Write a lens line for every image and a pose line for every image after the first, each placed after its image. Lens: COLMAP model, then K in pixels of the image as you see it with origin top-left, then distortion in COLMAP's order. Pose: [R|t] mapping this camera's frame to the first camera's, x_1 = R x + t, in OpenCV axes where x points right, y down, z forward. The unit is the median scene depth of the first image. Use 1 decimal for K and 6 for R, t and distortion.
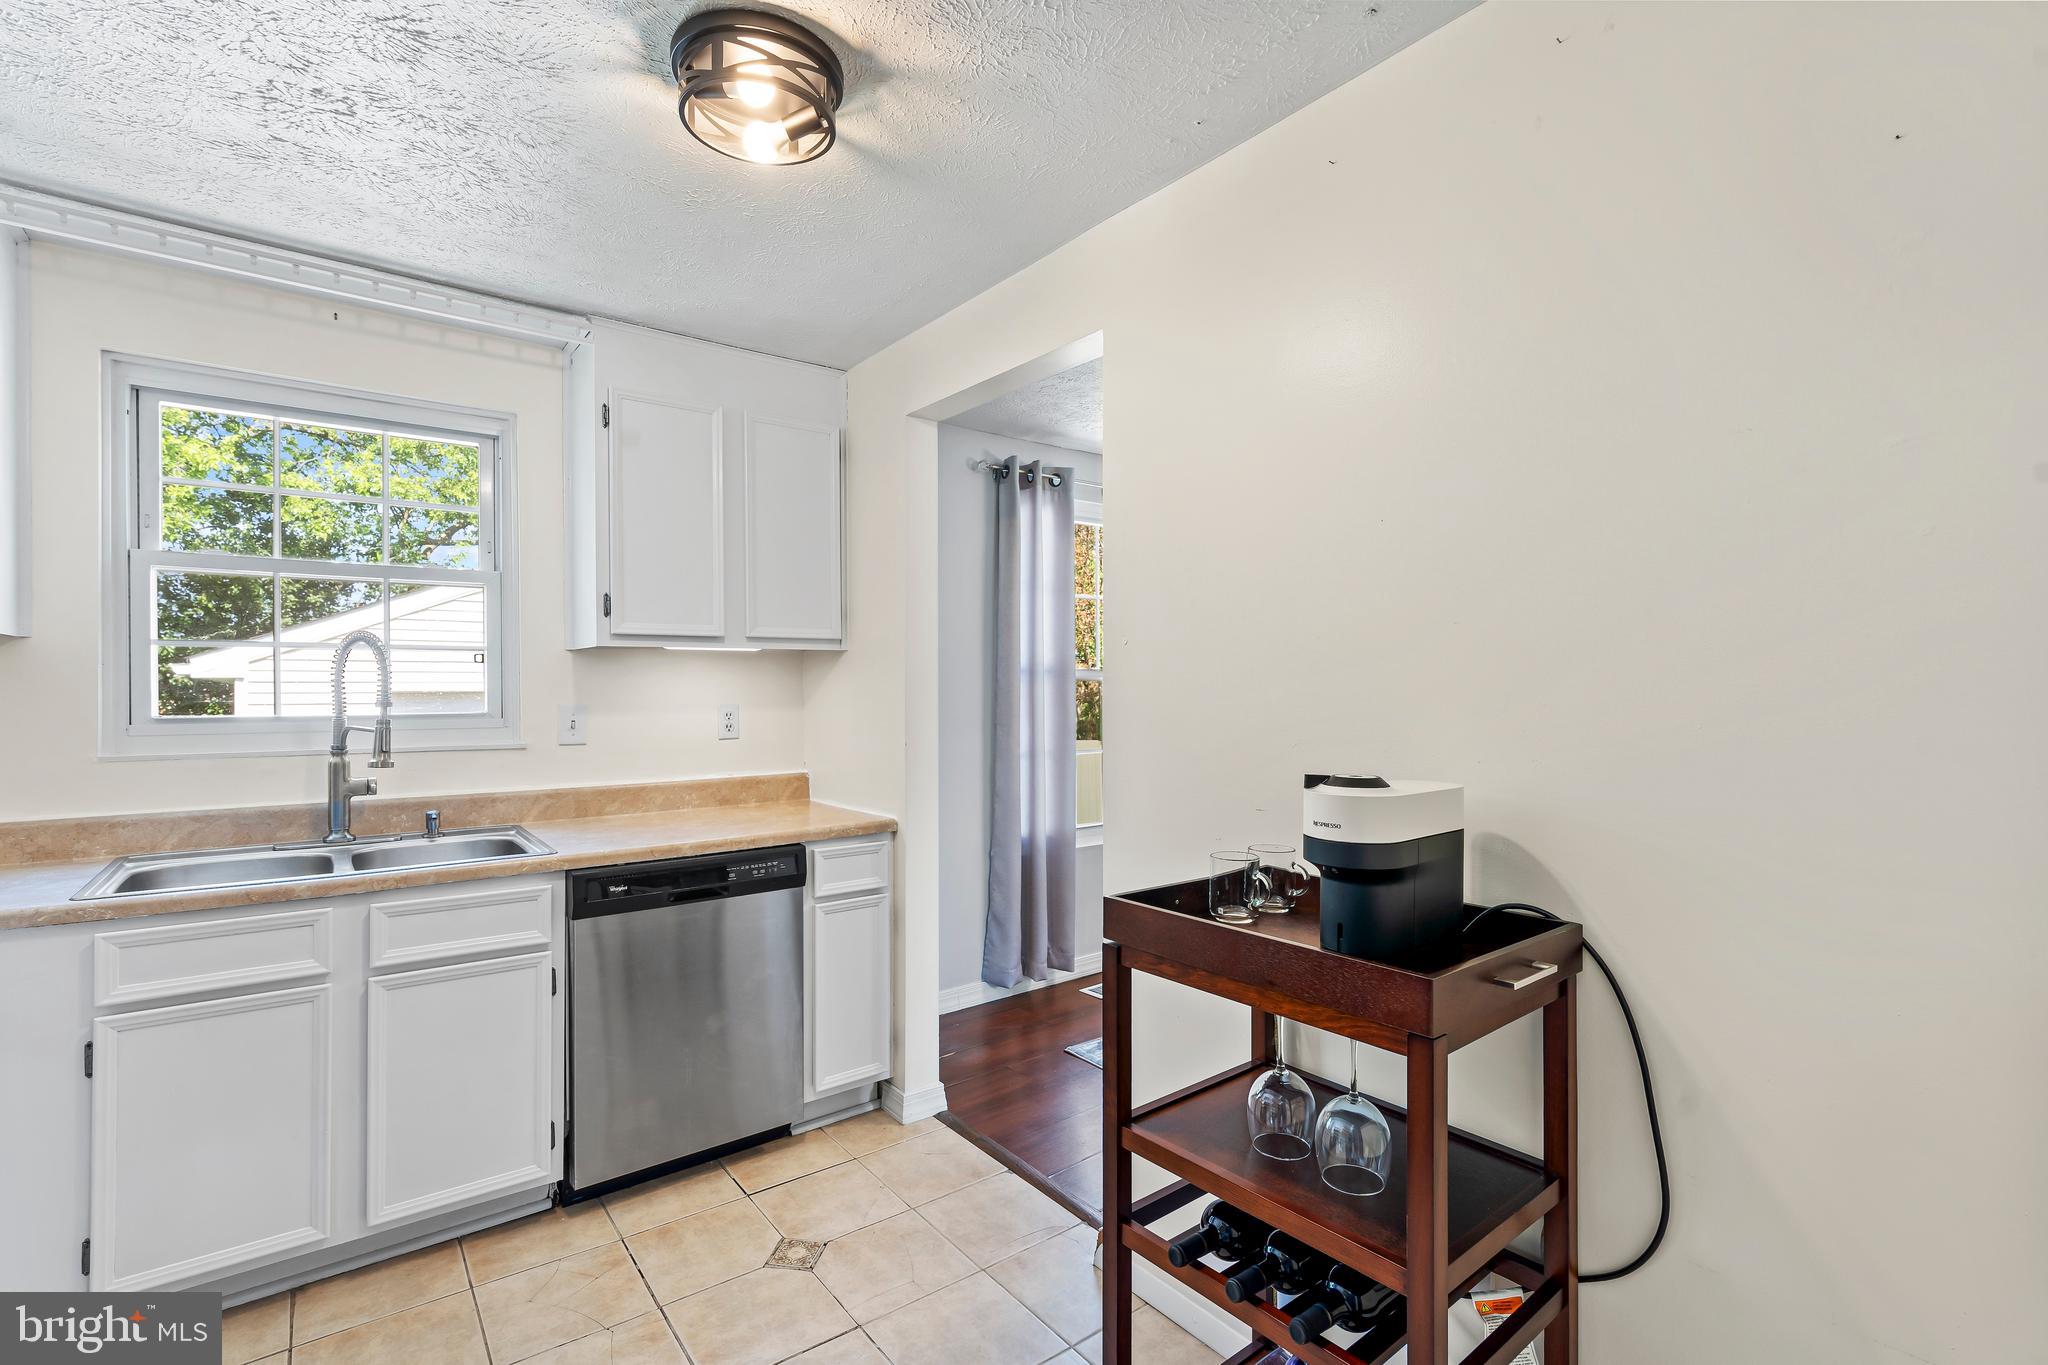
lens RADIAL K [[928.5, 0, 1033.2], [0, 928.5, 678.7], [0, 0, 1]] dist [-0.002664, 0.000113]
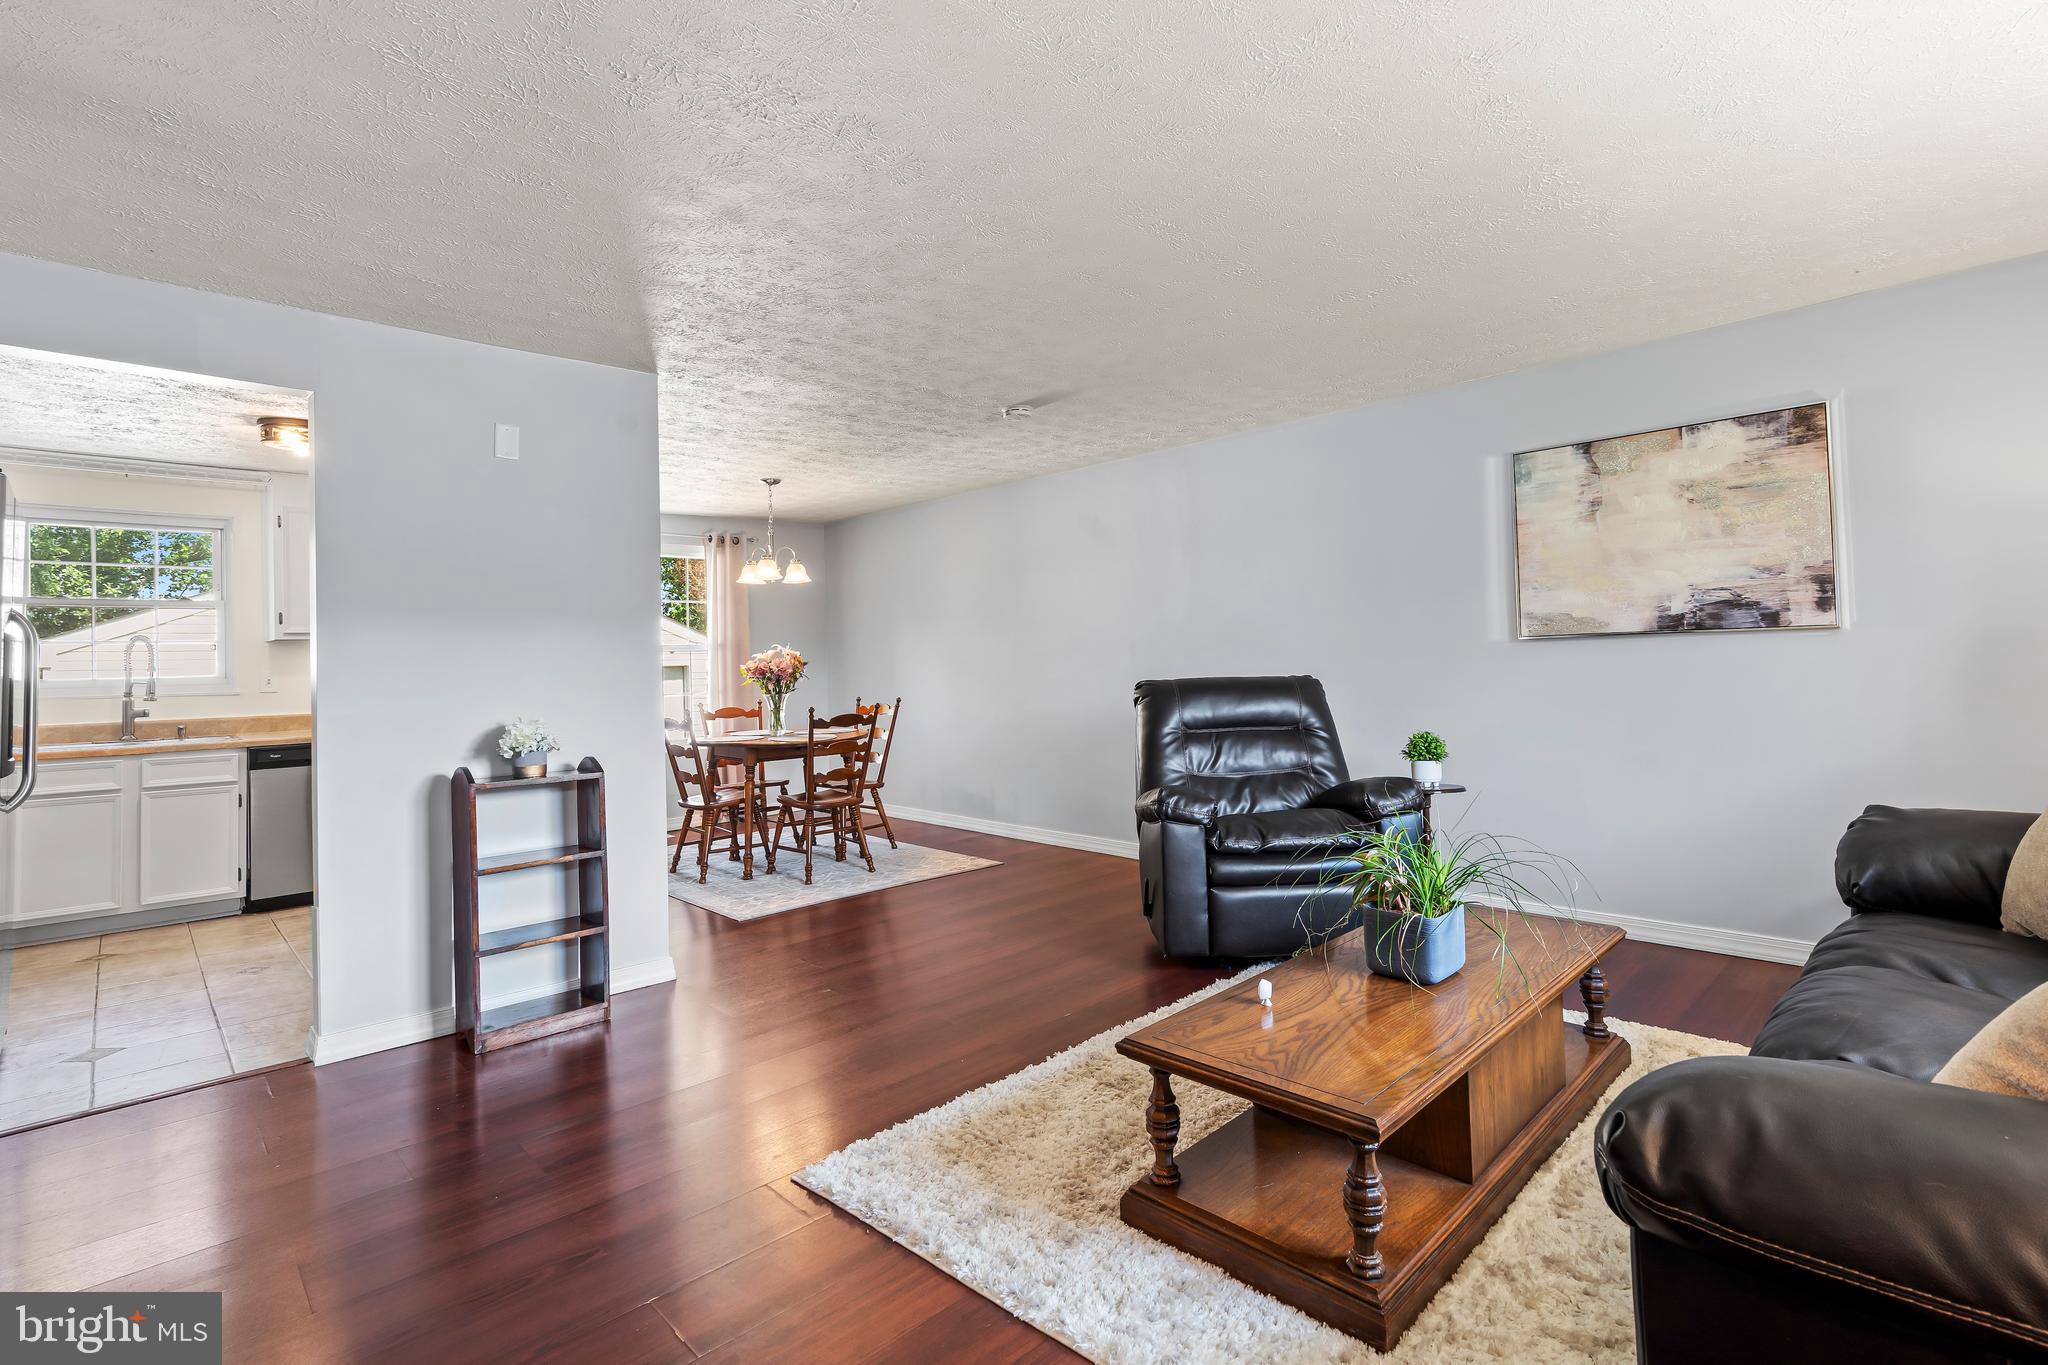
lens RADIAL K [[944.5, 0, 1029.8], [0, 944.5, 629.9], [0, 0, 1]] dist [-0.001245, -0.000154]
pose [[0.993511, -0.020851, 0.111812, 0.918163], [0.024077, 0.999330, -0.027577, 0.040042], [-0.111162, 0.030090, 0.993347, -1.188562]]
